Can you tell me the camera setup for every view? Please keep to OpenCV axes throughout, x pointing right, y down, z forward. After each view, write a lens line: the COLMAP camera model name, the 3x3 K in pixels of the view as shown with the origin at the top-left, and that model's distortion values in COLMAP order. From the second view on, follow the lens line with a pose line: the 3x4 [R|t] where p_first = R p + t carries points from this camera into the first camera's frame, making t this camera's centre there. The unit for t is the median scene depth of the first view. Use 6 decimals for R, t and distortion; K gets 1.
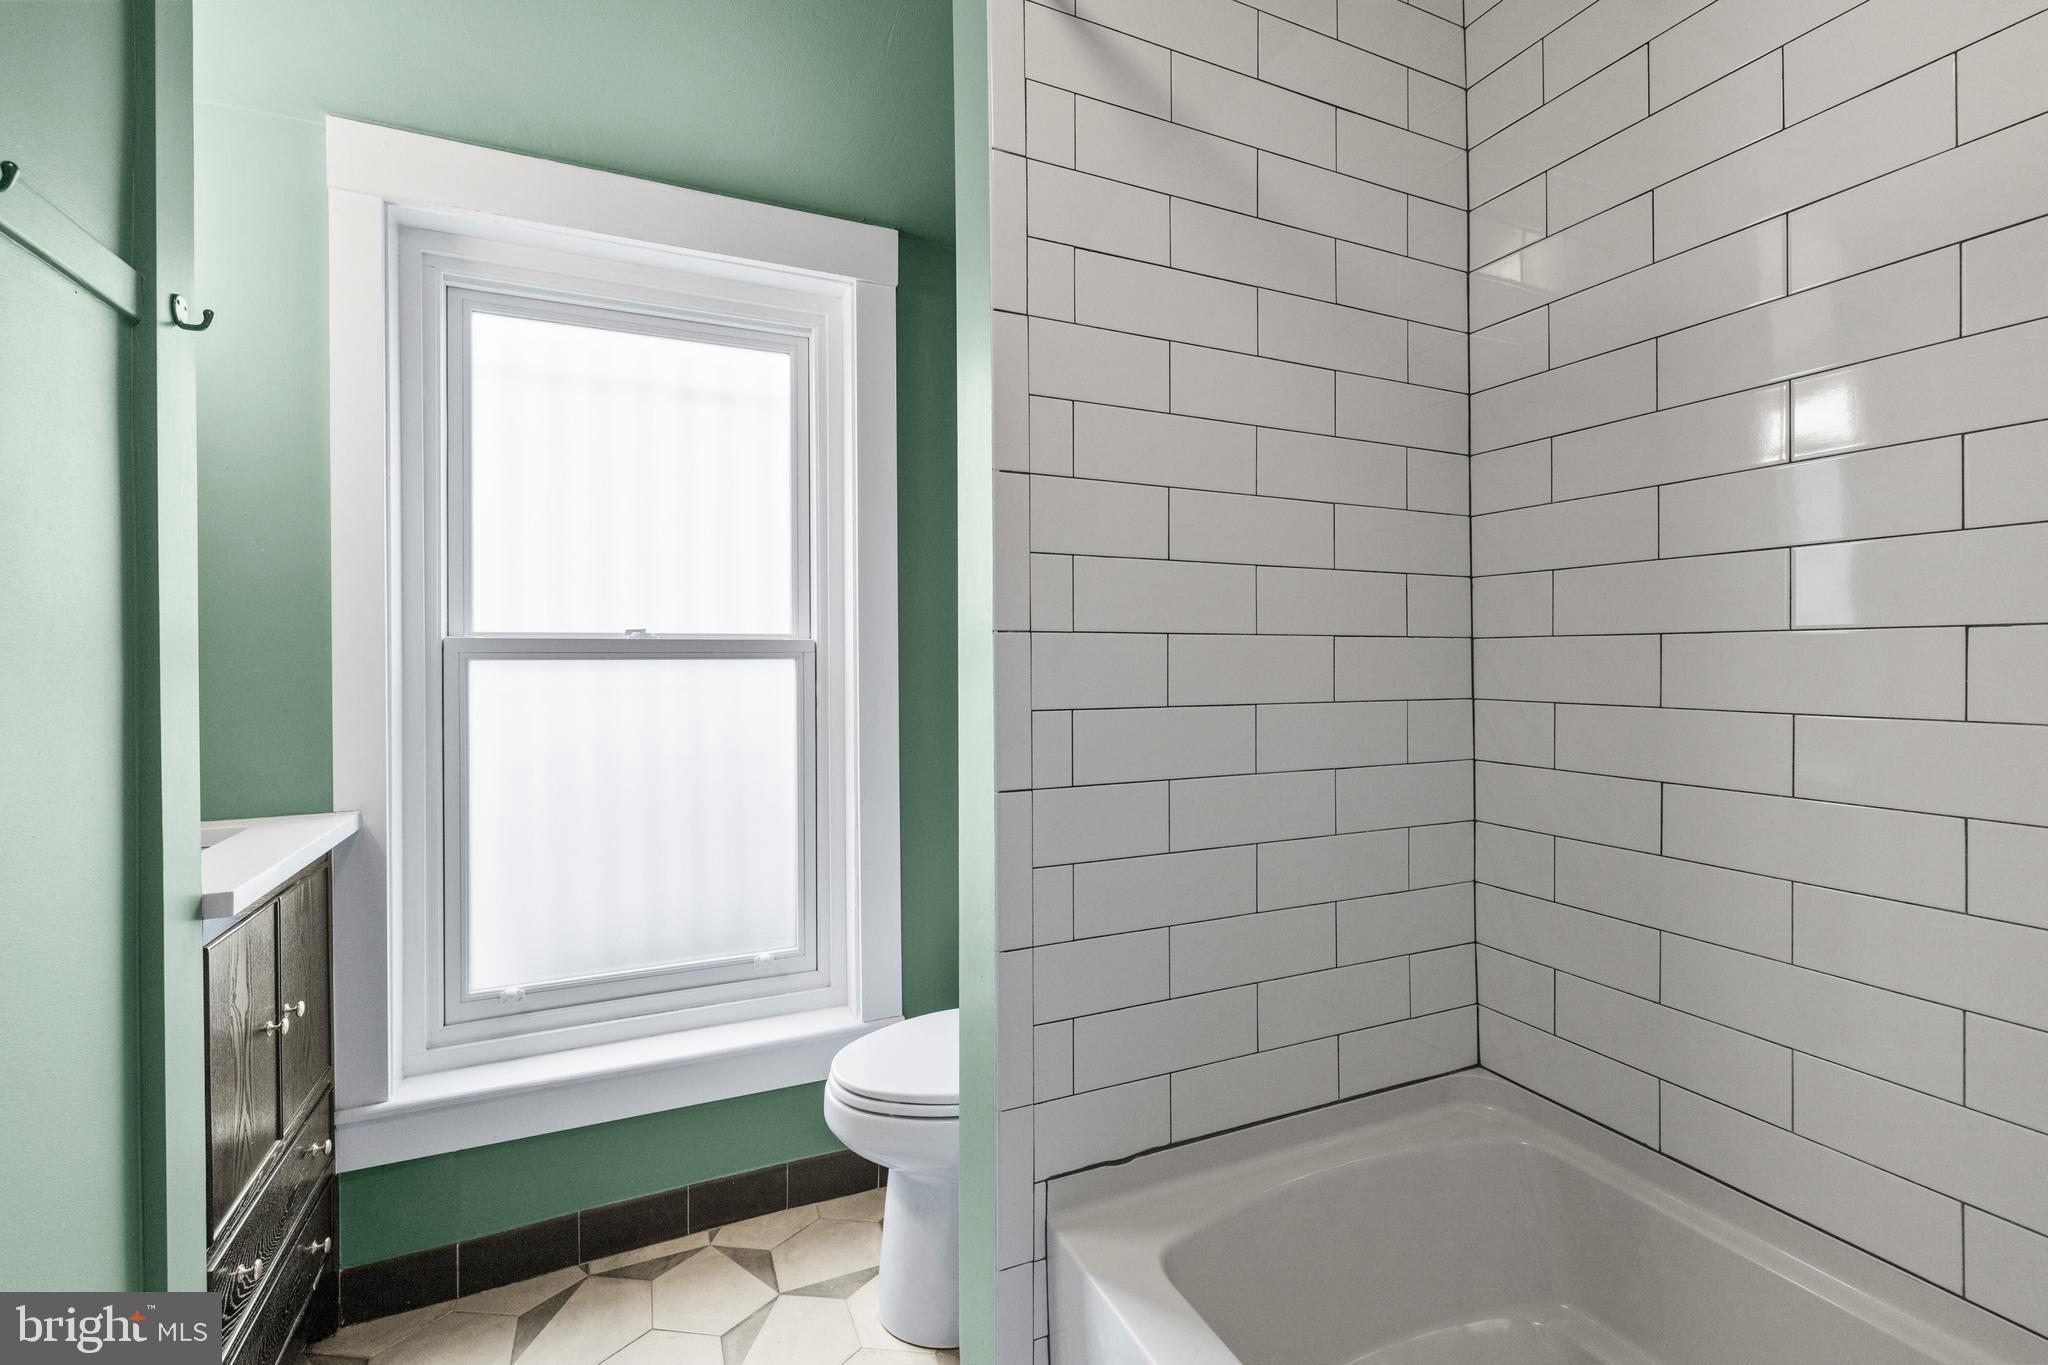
lens RADIAL K [[894.8, 0, 1024.2], [0, 894.8, 663.2], [0, 0, 1]] dist [0.005180, -0.000746]
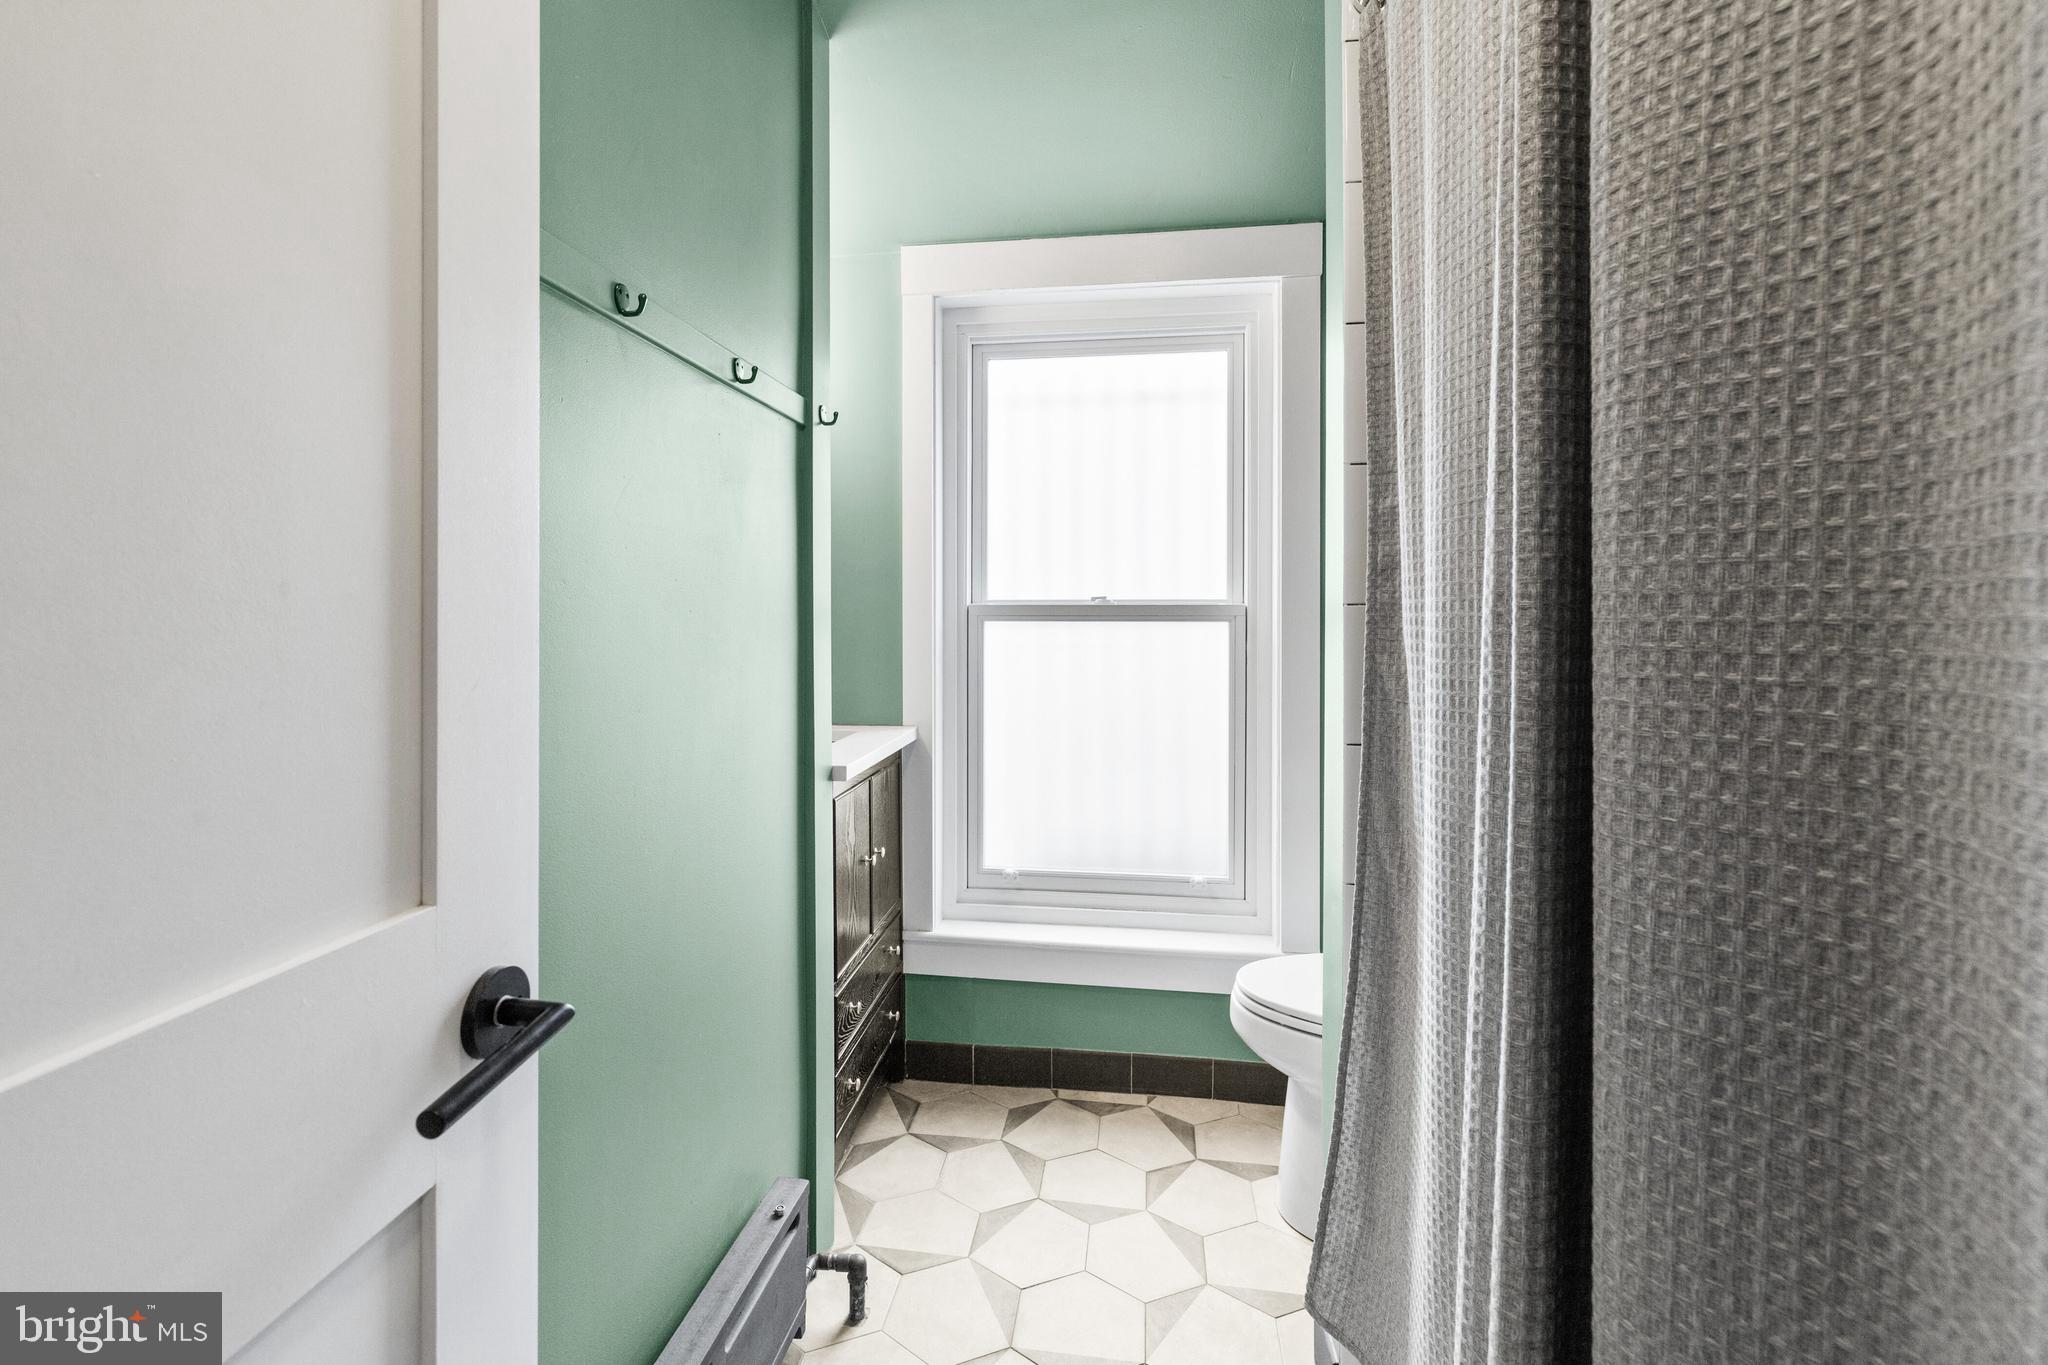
lens RADIAL K [[894.8, 0, 1002.6], [0, 894.8, 626.7], [0, 0, 1]] dist [0.005180, -0.000746]
pose [[0.842945, 0.009638, -0.537914, 0.145499], [-0.005858, 0.999945, 0.008736, -0.008160], [0.537968, -0.004213, 0.842955, -0.136011]]
